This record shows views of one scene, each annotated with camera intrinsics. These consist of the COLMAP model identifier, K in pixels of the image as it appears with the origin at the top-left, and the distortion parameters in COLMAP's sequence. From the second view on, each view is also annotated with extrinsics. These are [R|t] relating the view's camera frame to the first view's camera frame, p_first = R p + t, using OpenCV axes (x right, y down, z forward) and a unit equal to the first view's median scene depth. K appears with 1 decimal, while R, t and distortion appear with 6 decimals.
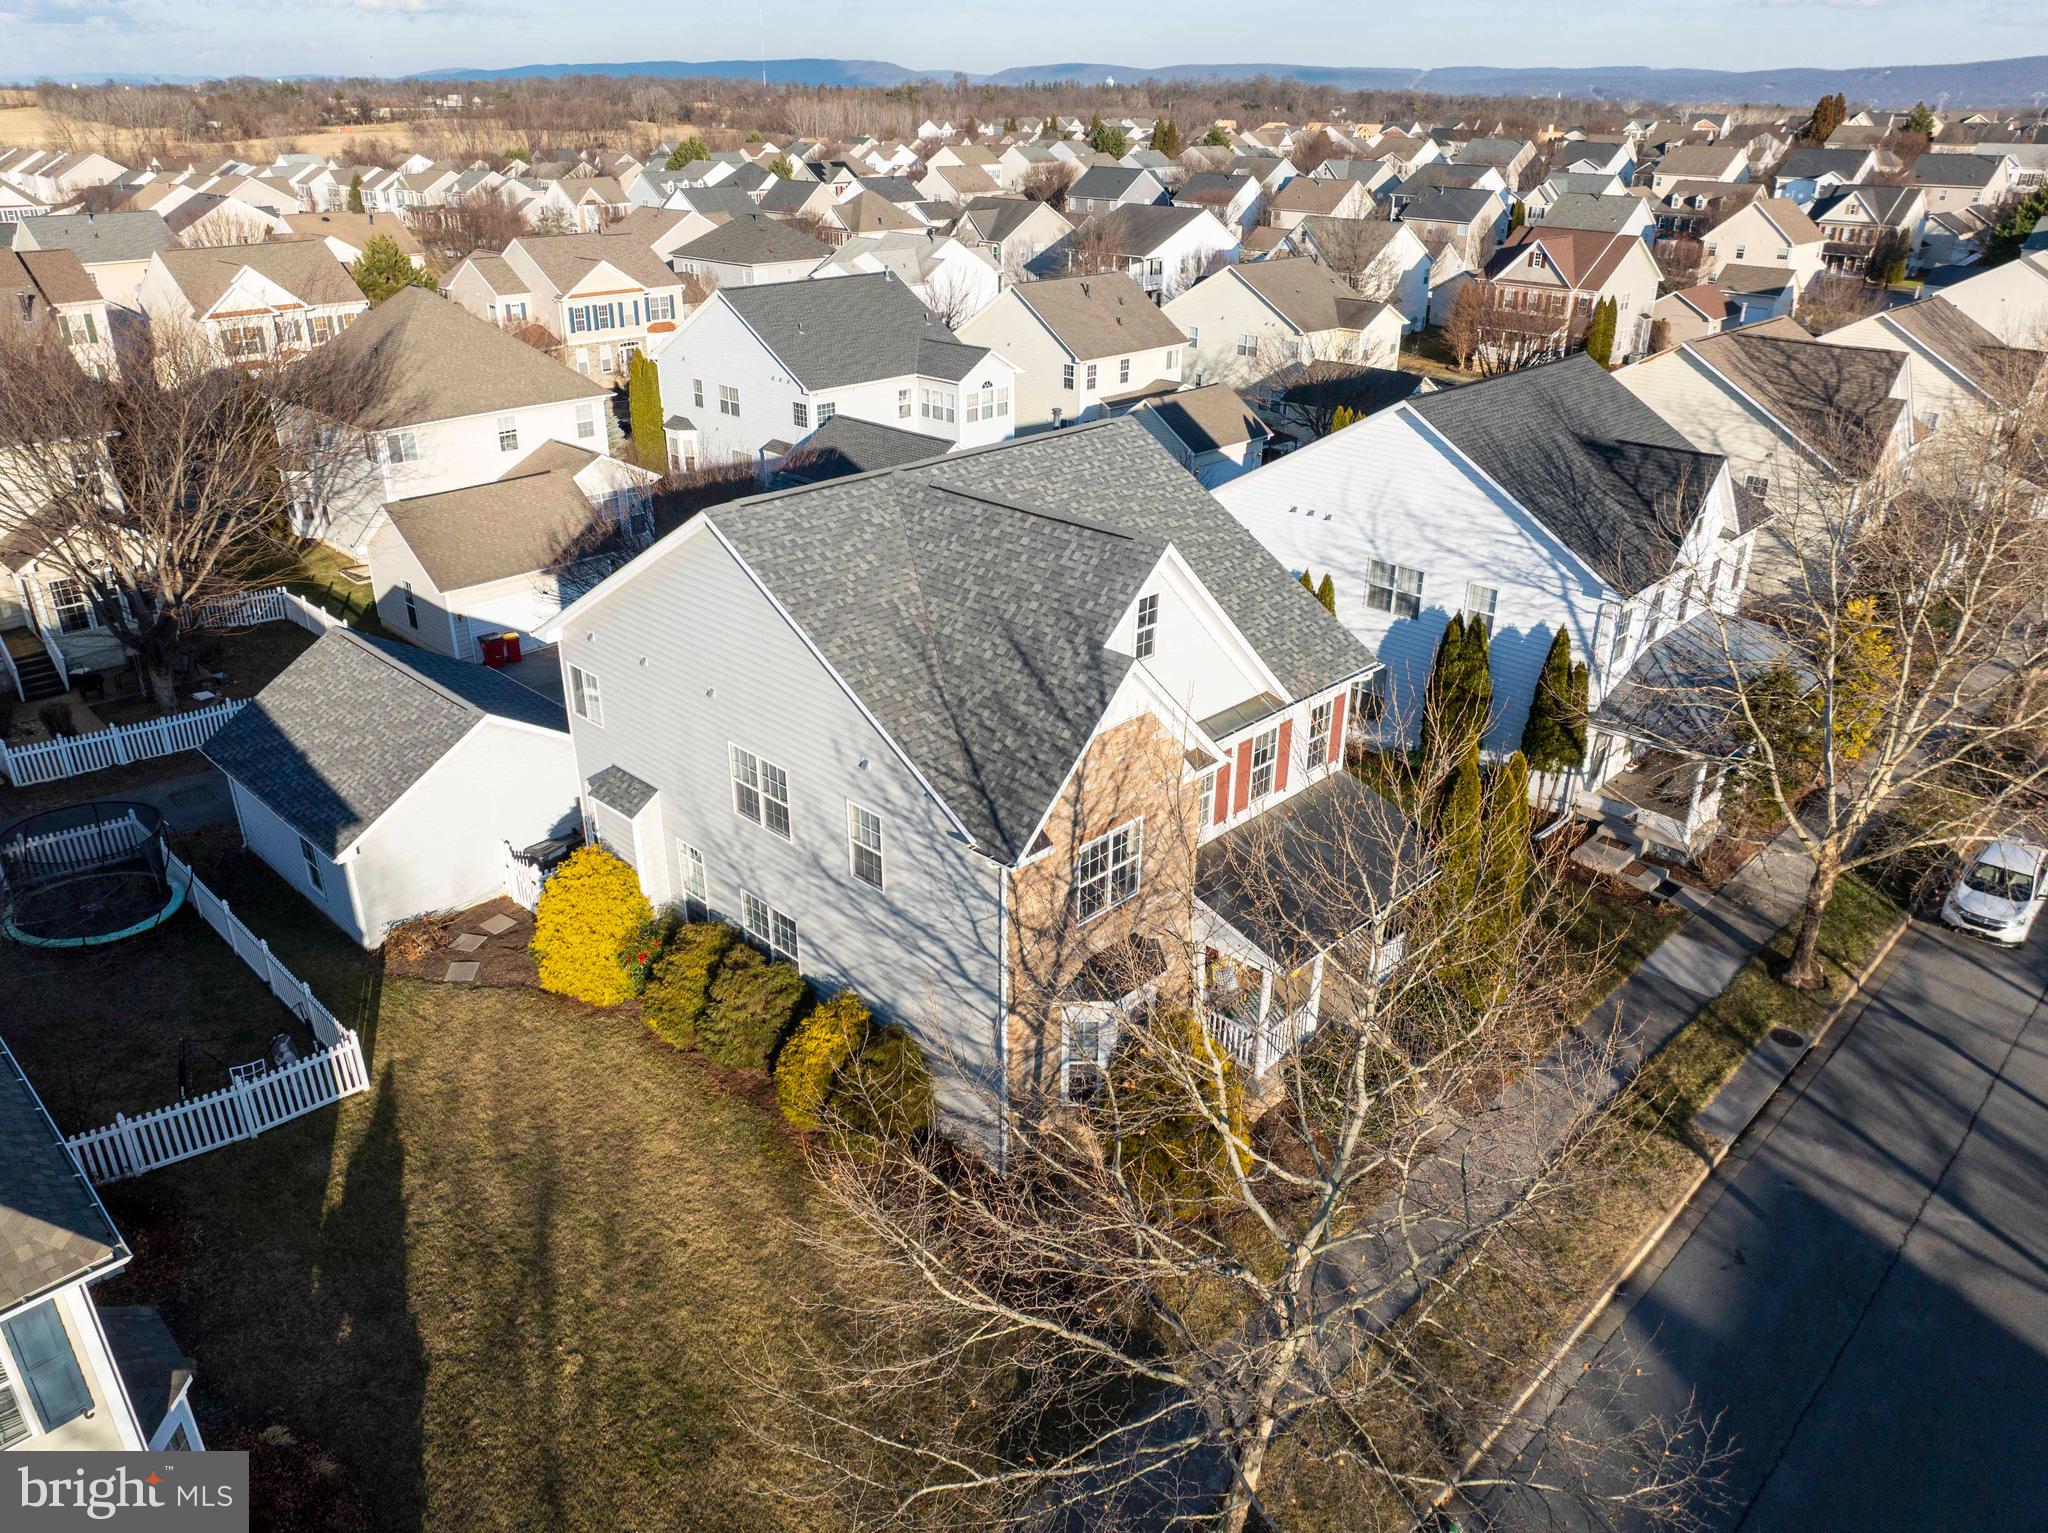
lens RADIAL K [[1415.9, 0, 1035.6], [0, 1415.9, 769.1], [0, 0, 1]] dist [-0.047120, 0.027444]
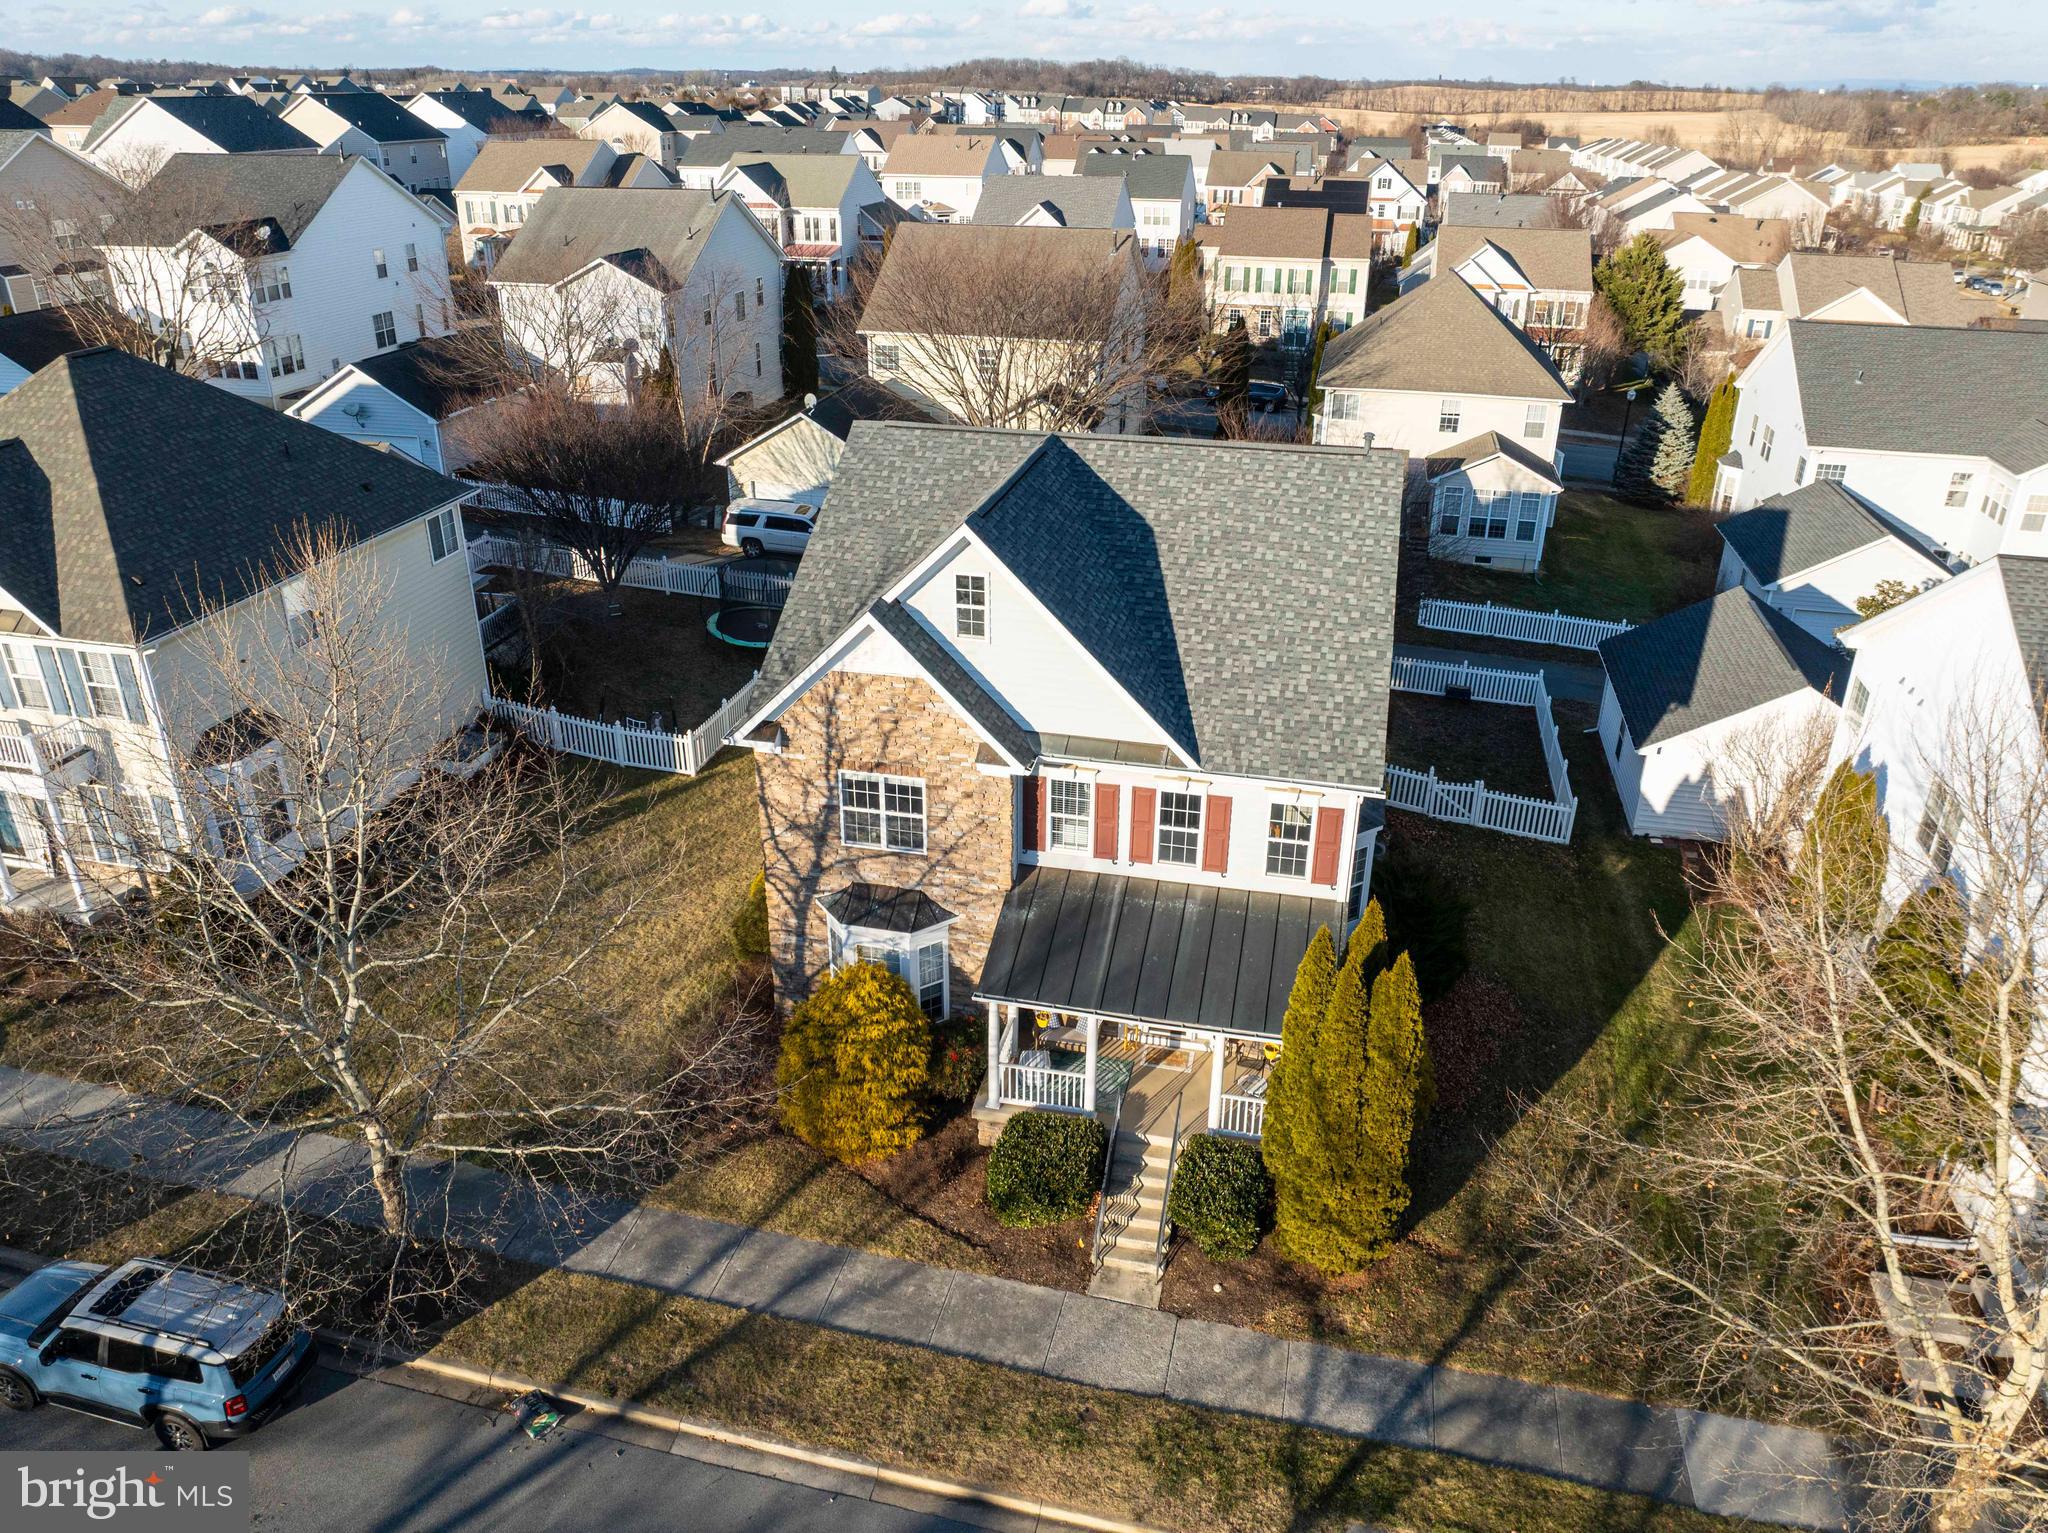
lens RADIAL K [[1415.9, 0, 1038.5], [0, 1415.9, 765.7], [0, 0, 1]] dist [-0.047120, 0.027444]
pose [[0.534391, 0.369434, -0.760227, 0.888319], [-0.373818, 0.909980, 0.179437, -0.189824], [0.758081, 0.188297, 0.624386, 0.408988]]
